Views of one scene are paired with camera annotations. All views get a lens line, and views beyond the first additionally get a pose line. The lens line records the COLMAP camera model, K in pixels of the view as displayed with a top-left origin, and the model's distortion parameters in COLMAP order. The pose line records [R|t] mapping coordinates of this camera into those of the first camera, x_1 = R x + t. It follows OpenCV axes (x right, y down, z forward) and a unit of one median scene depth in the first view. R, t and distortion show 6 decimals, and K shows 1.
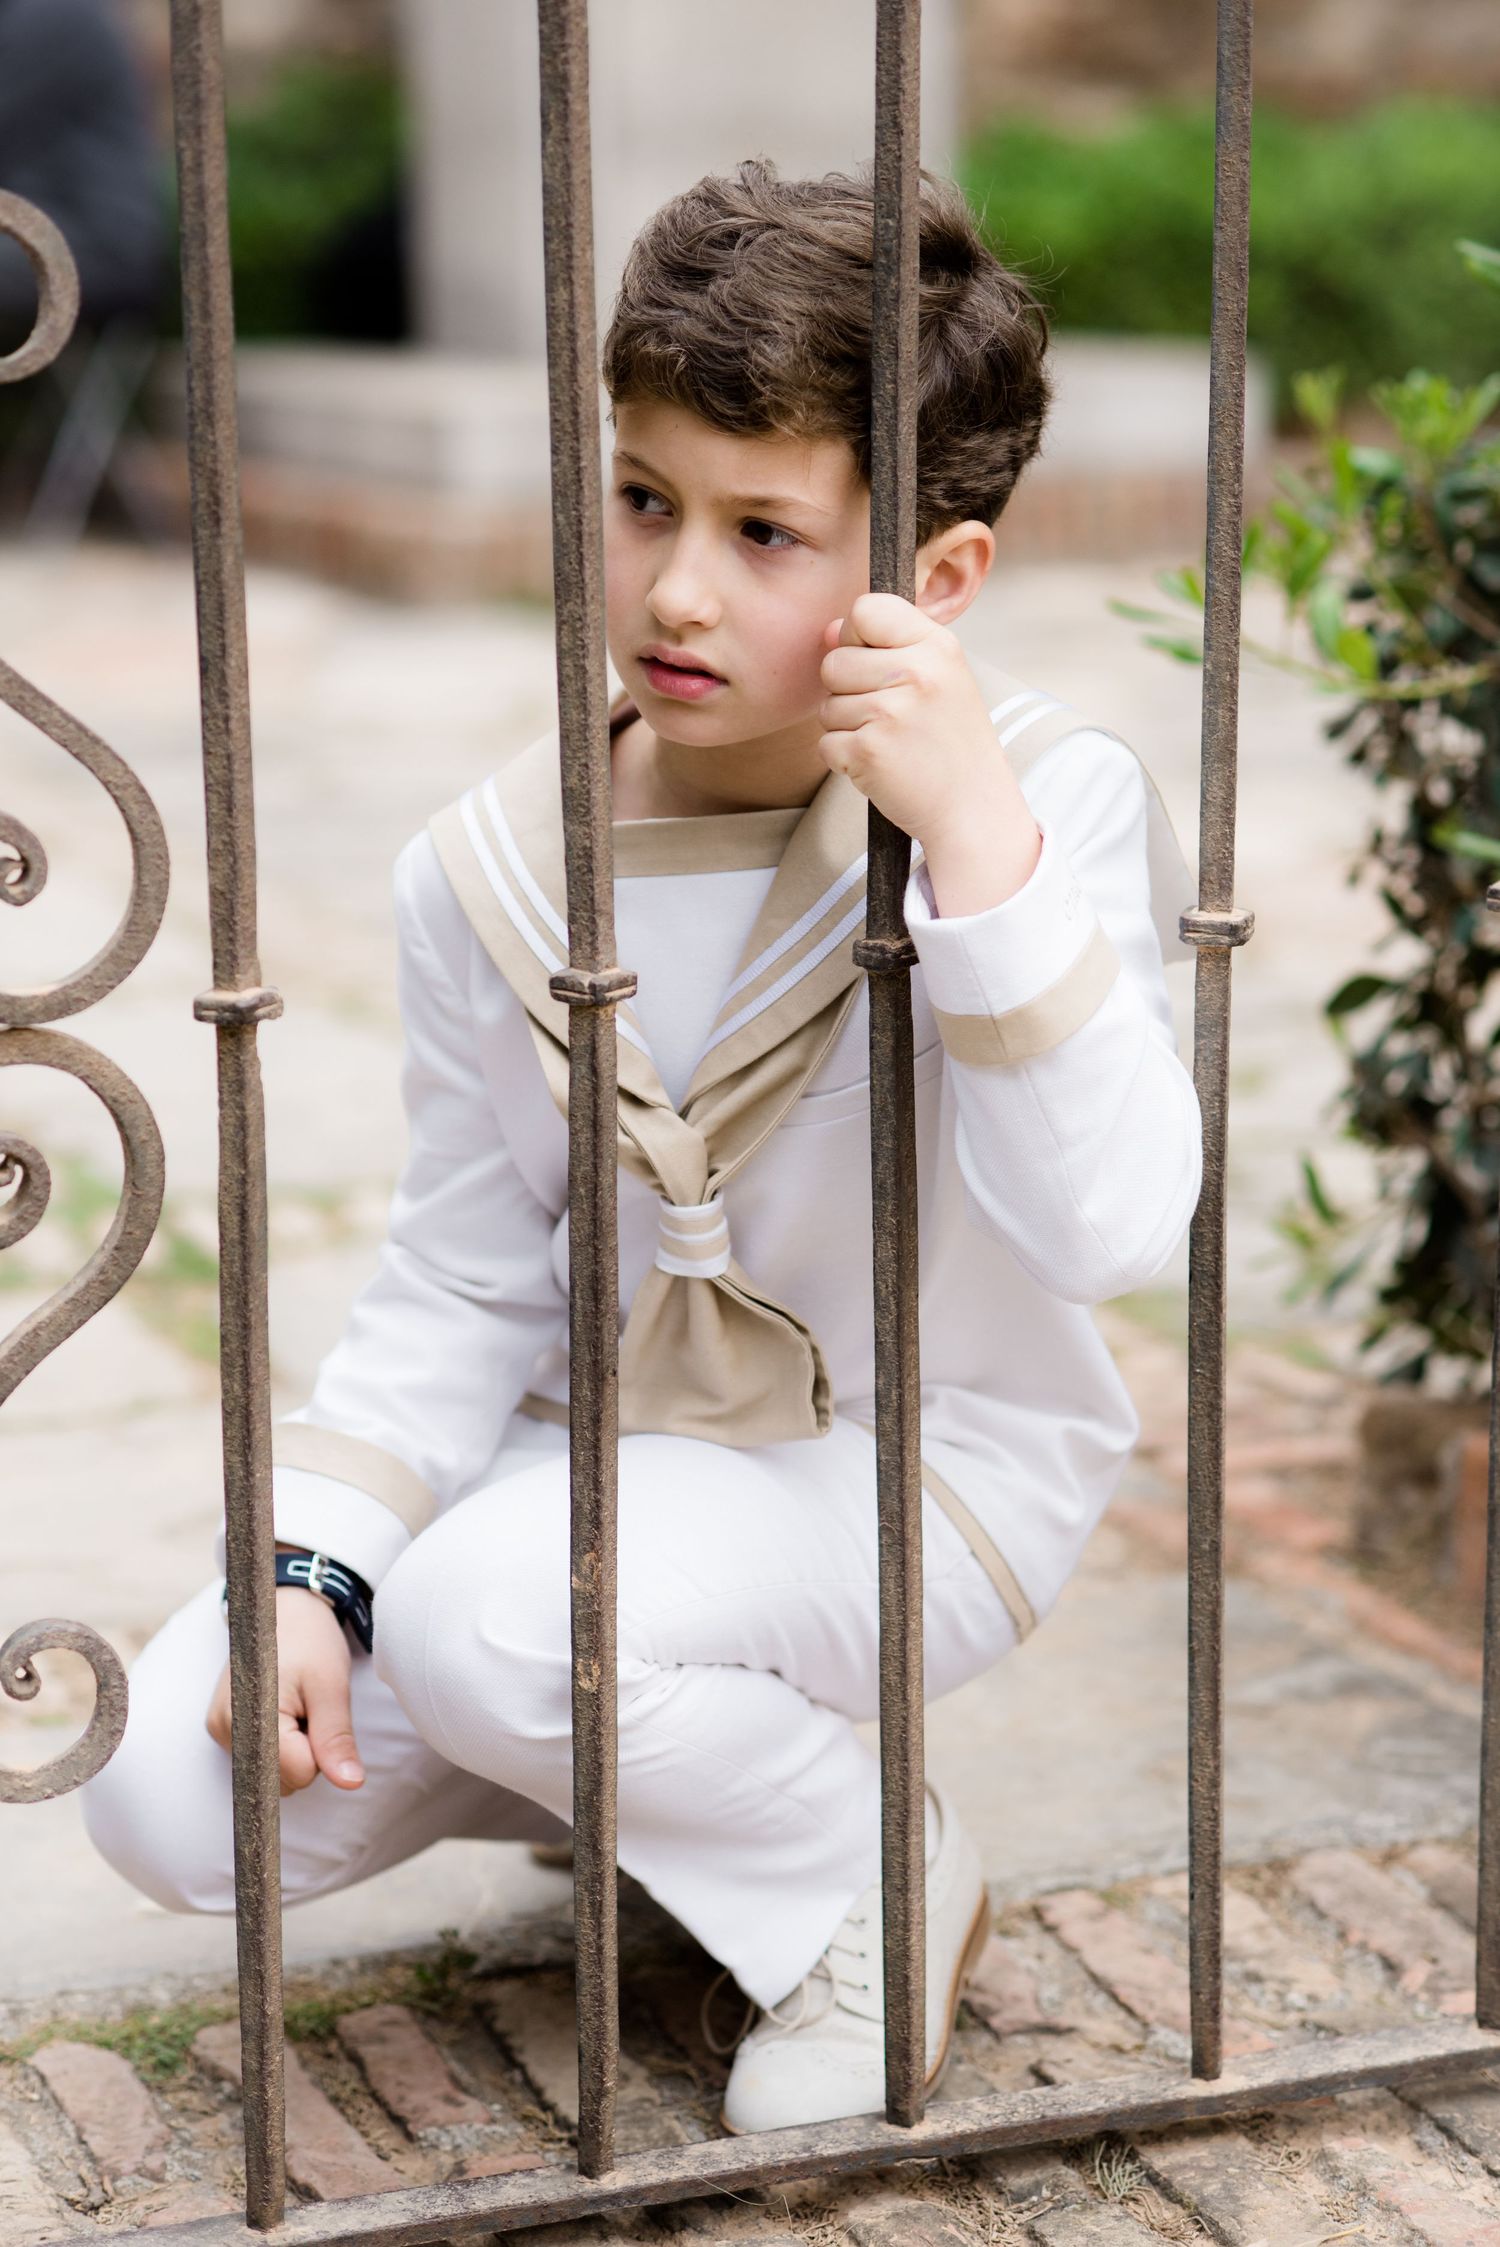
lens RADIAL K [[5131.1, 0, 750.0], [0, 5131.1, 1123.5], [0, 0, 1]] dist [0.003603, -0.373987]
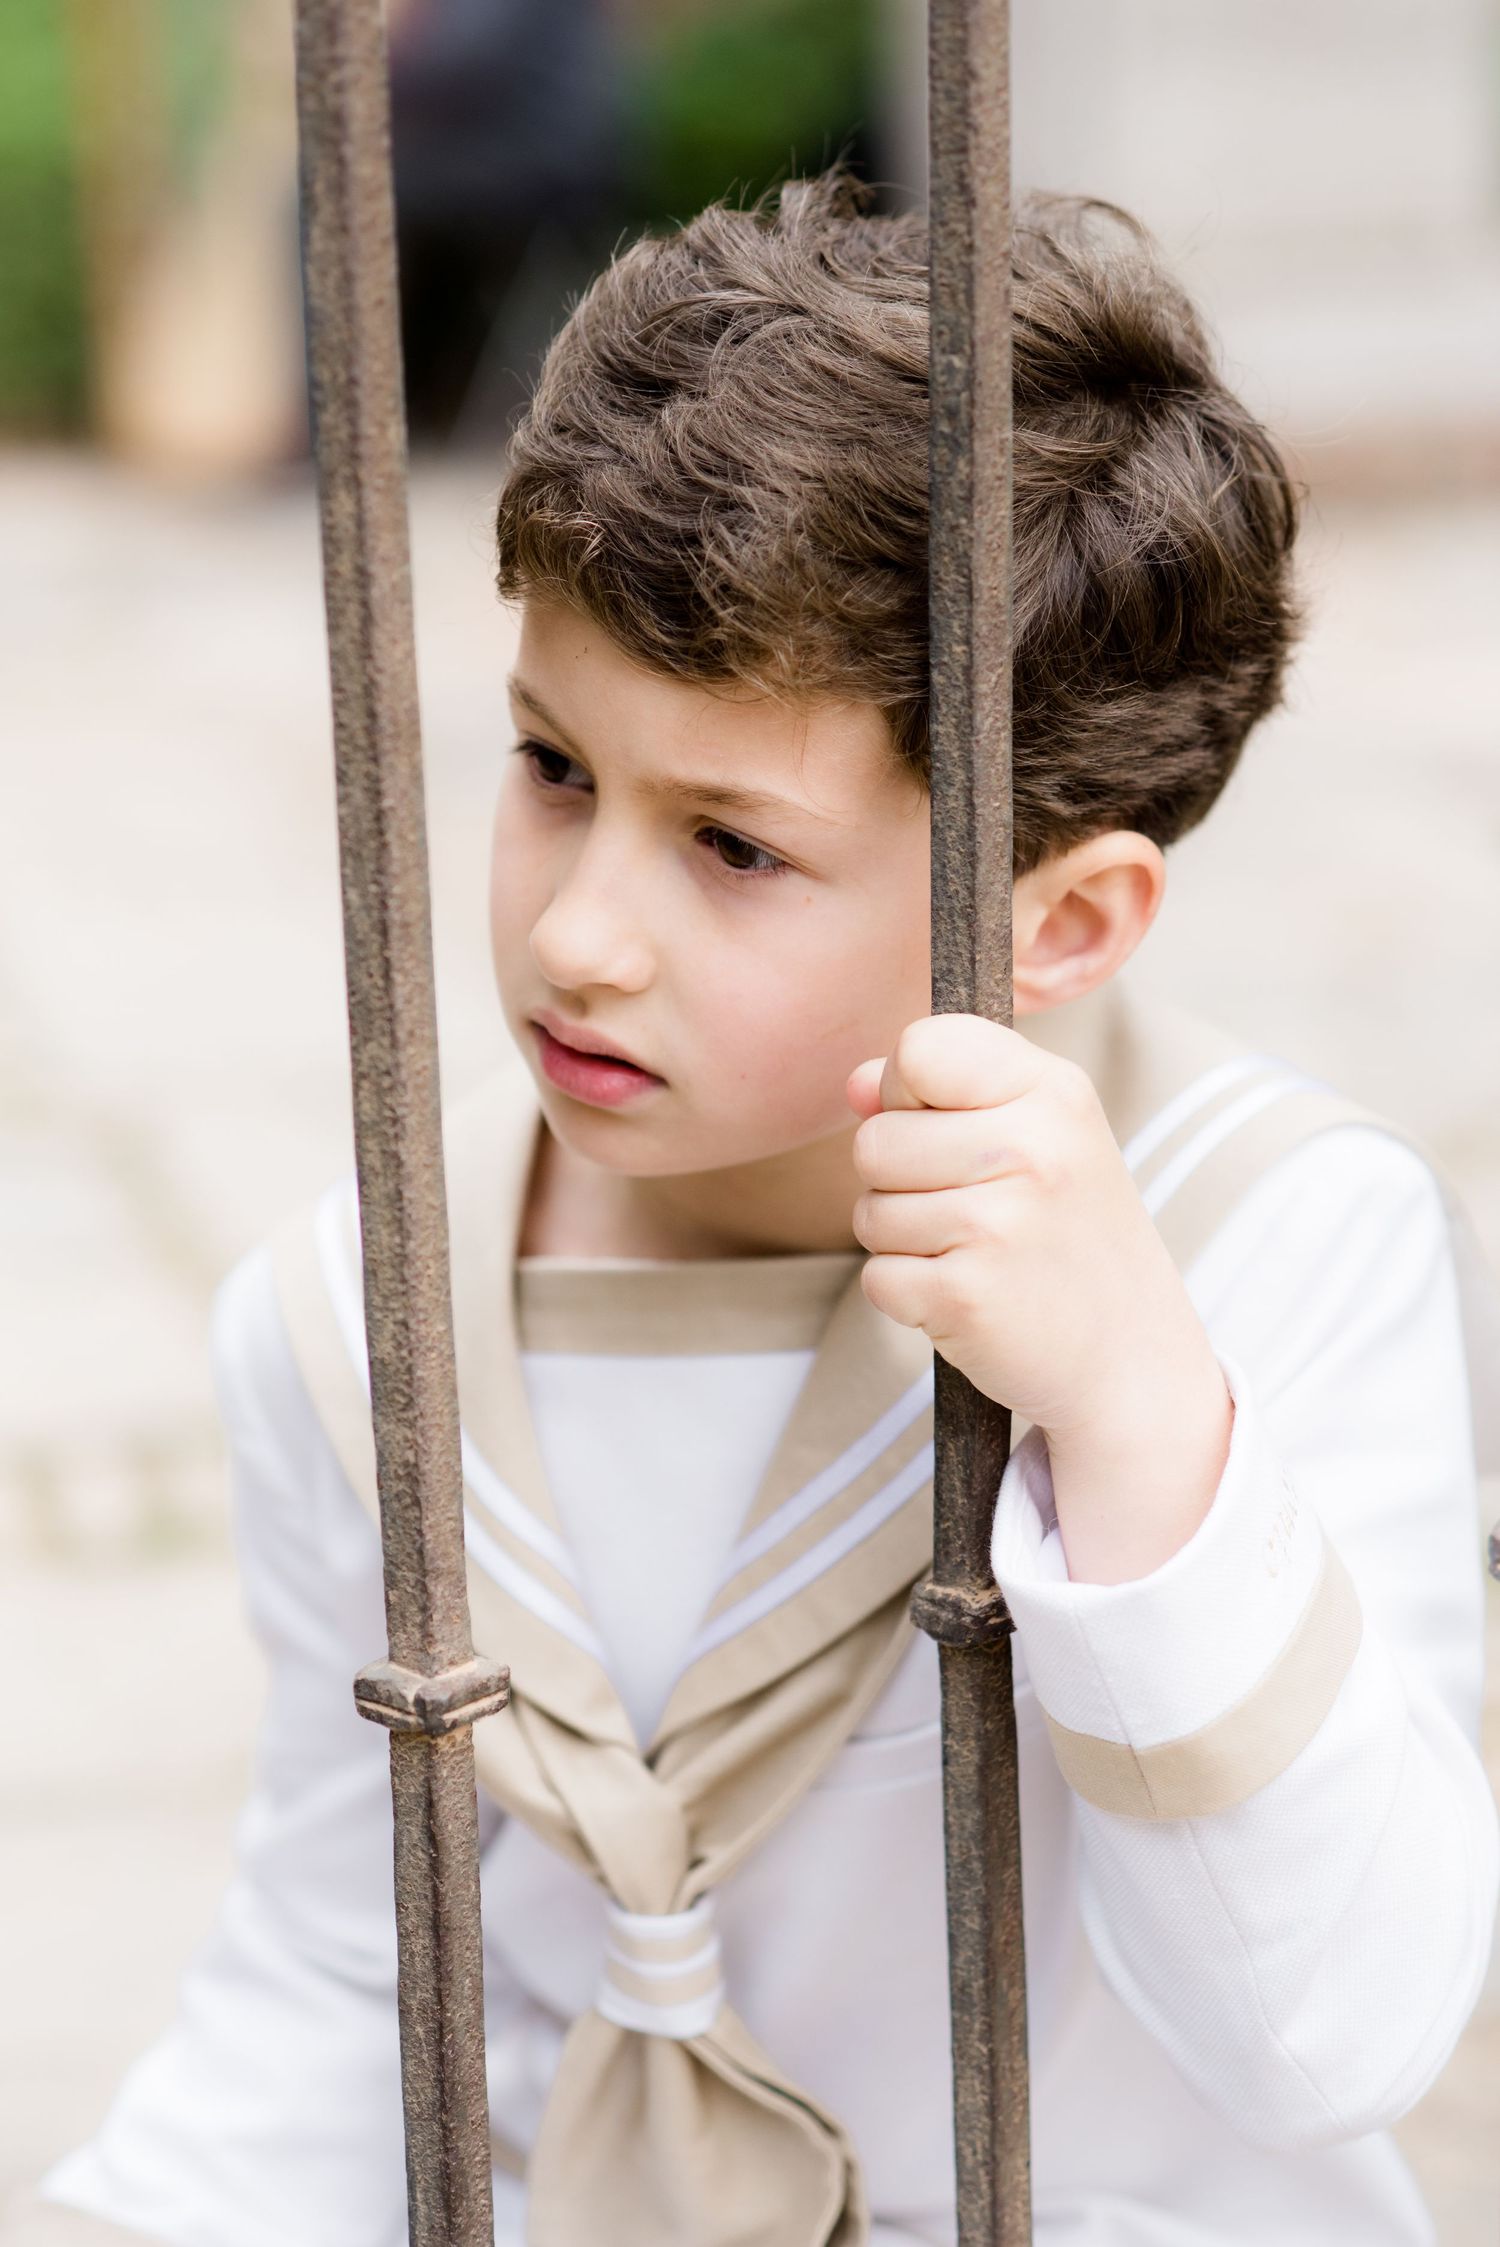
lens RADIAL K [[5131.1, 0, 750.0], [0, 5131.1, 1123.5], [0, 0, 1]] dist [0.003603, -0.373987]
pose [[0.993307, 0.014210, -0.114623, 0.070404], [-0.011642, 0.999667, 0.023039, -0.104856], [0.114912, -0.021550, 0.993142, 0.437355]]
